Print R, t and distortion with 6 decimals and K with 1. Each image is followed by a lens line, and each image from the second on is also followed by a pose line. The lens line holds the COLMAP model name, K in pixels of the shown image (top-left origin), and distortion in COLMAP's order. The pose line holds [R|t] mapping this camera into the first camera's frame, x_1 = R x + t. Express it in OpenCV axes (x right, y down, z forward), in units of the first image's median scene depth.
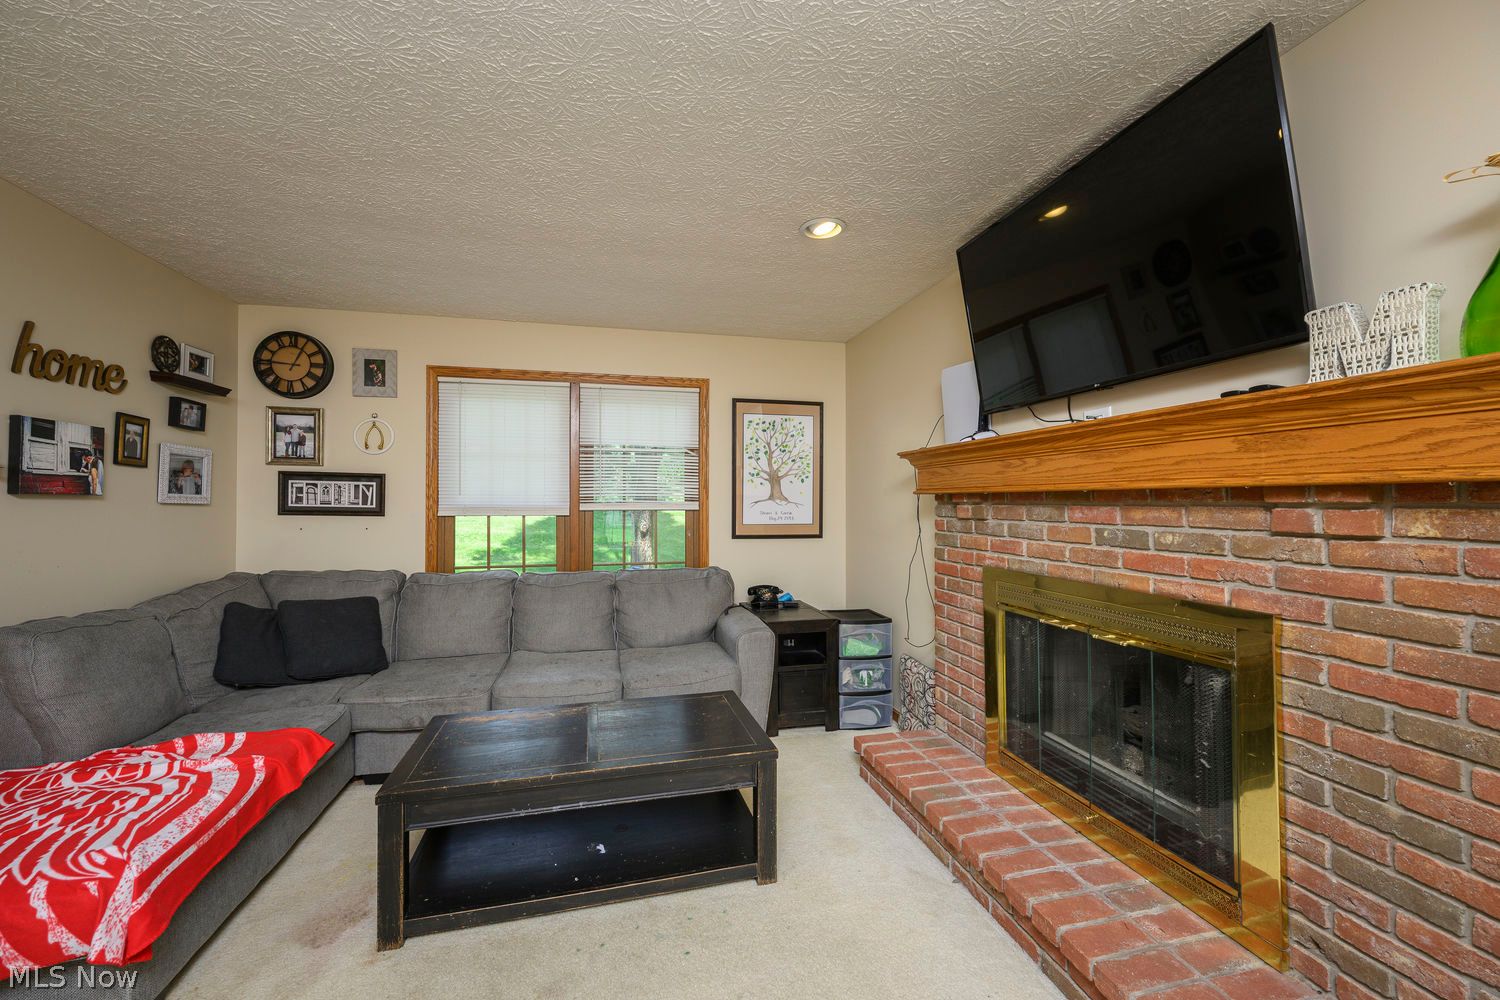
lens RADIAL K [[591.7, 0, 747.1], [0, 591.7, 496.7], [0, 0, 1]] dist [0.000389, -0.000144]
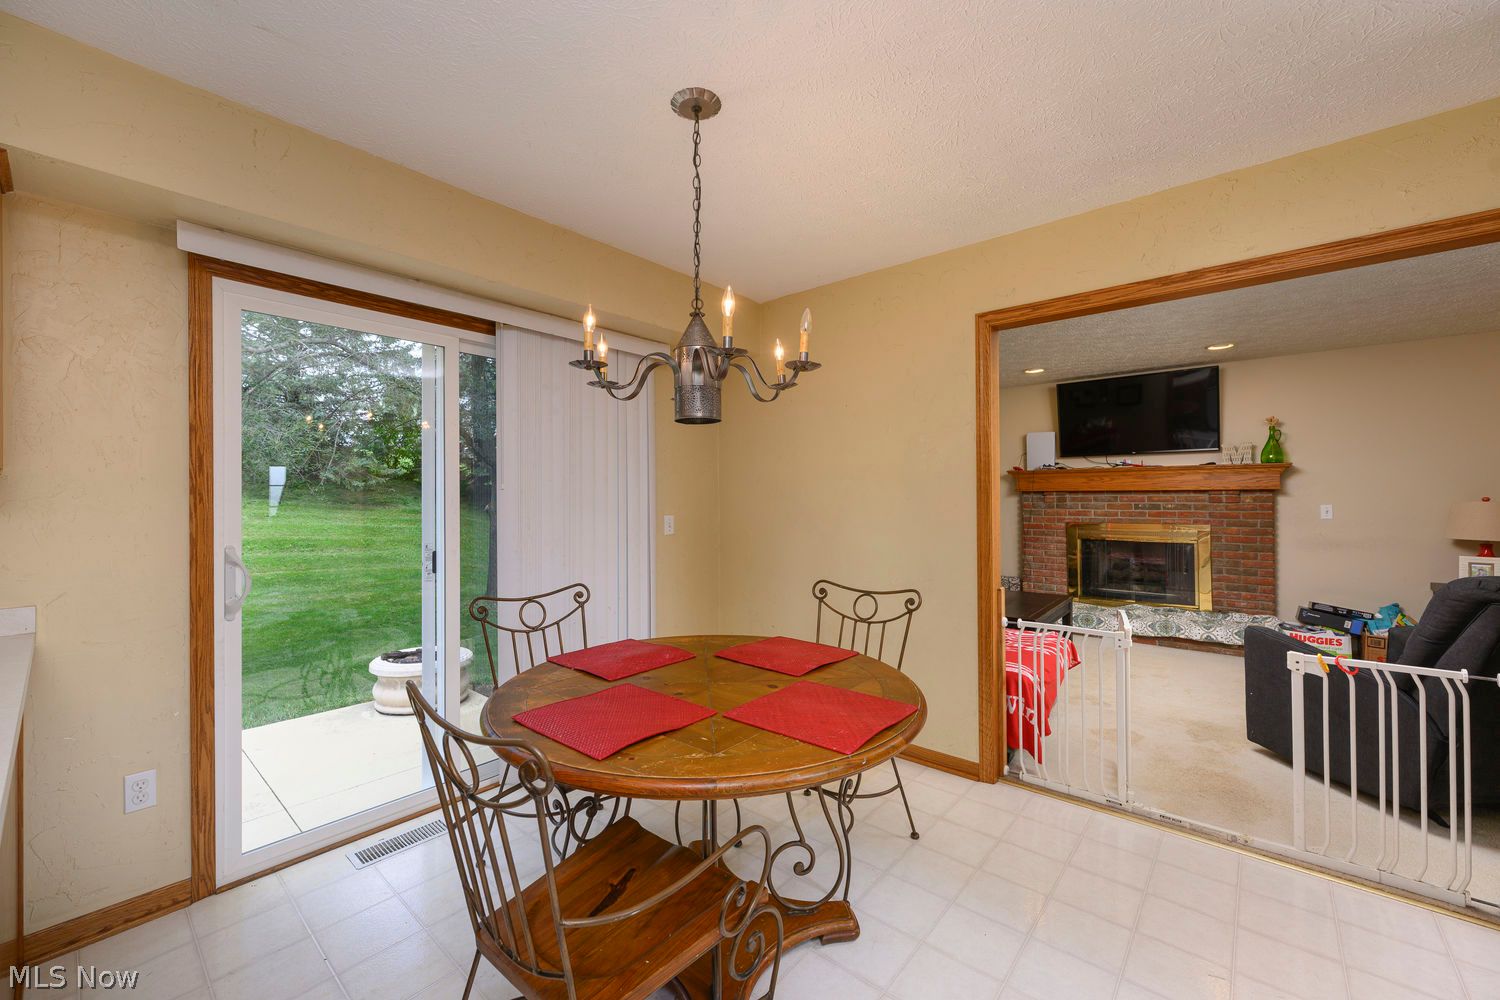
lens RADIAL K [[591.7, 0, 747.1], [0, 591.7, 496.7], [0, 0, 1]] dist [0.000389, -0.000144]
pose [[0.814261, -0.002220, 0.580494, -2.666854], [-0.001548, 0.999981, 0.005995, 0.007804], [-0.580496, -0.005780, 0.814242, -0.226693]]
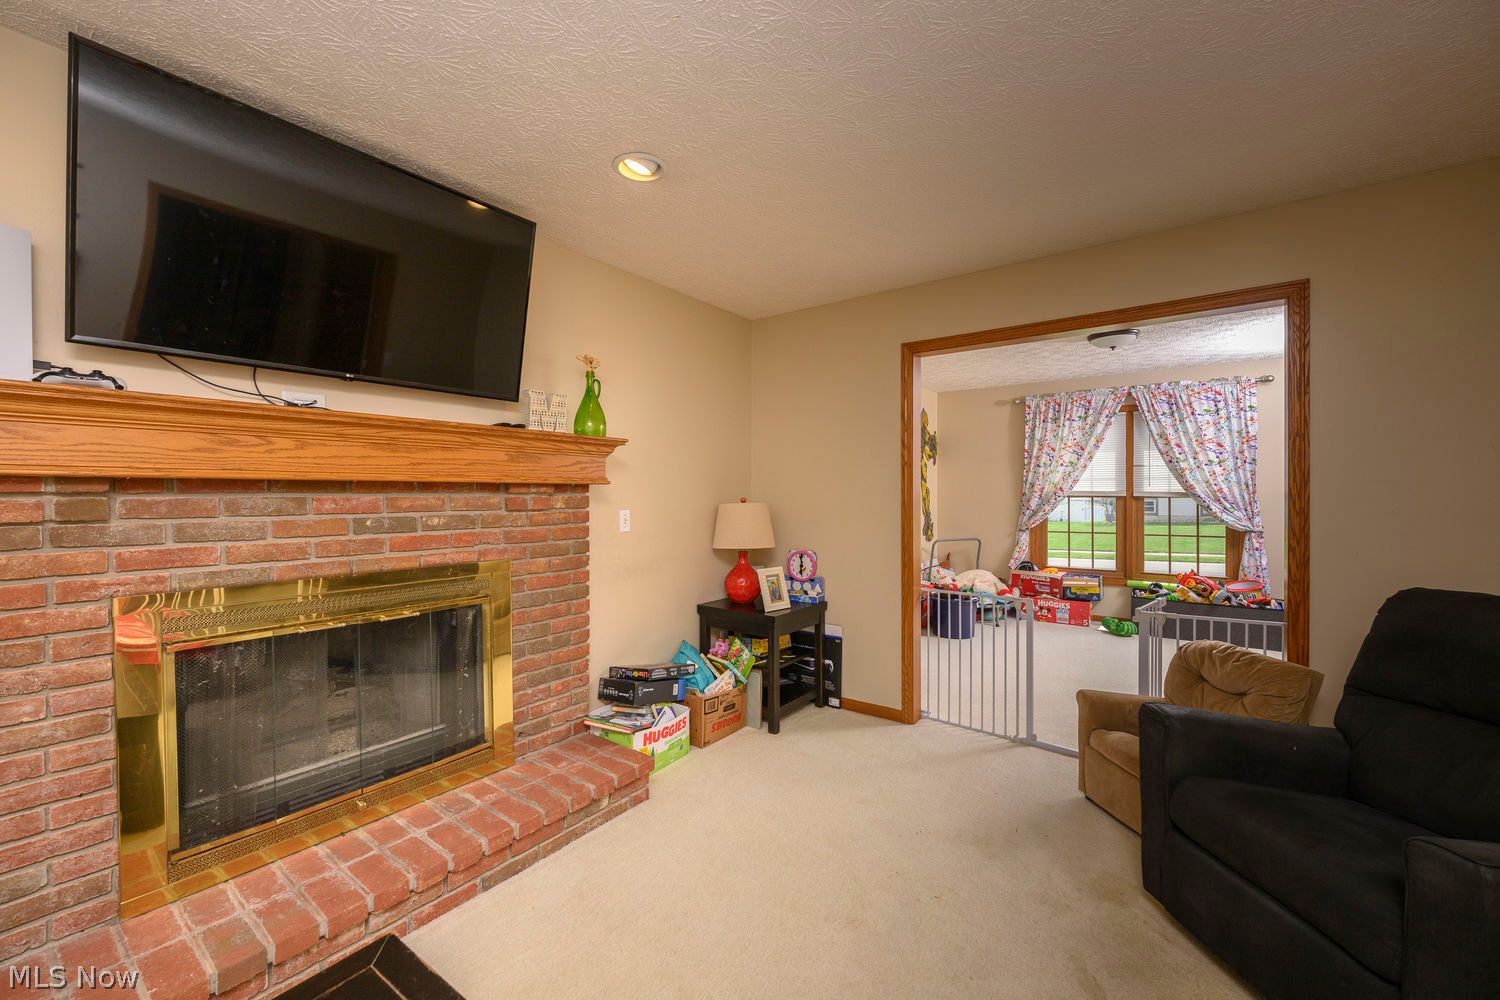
lens RADIAL K [[598.9, 0, 746.9], [0, 598.9, 494.8], [0, 0, 1]] dist [-0.000047, -0.000208]
pose [[-0.644589, 0.000622, 0.764529, -0.656938], [-0.003904, 0.999984, -0.004106, 0.015836], [-0.764519, -0.005632, -0.644576, 1.210776]]
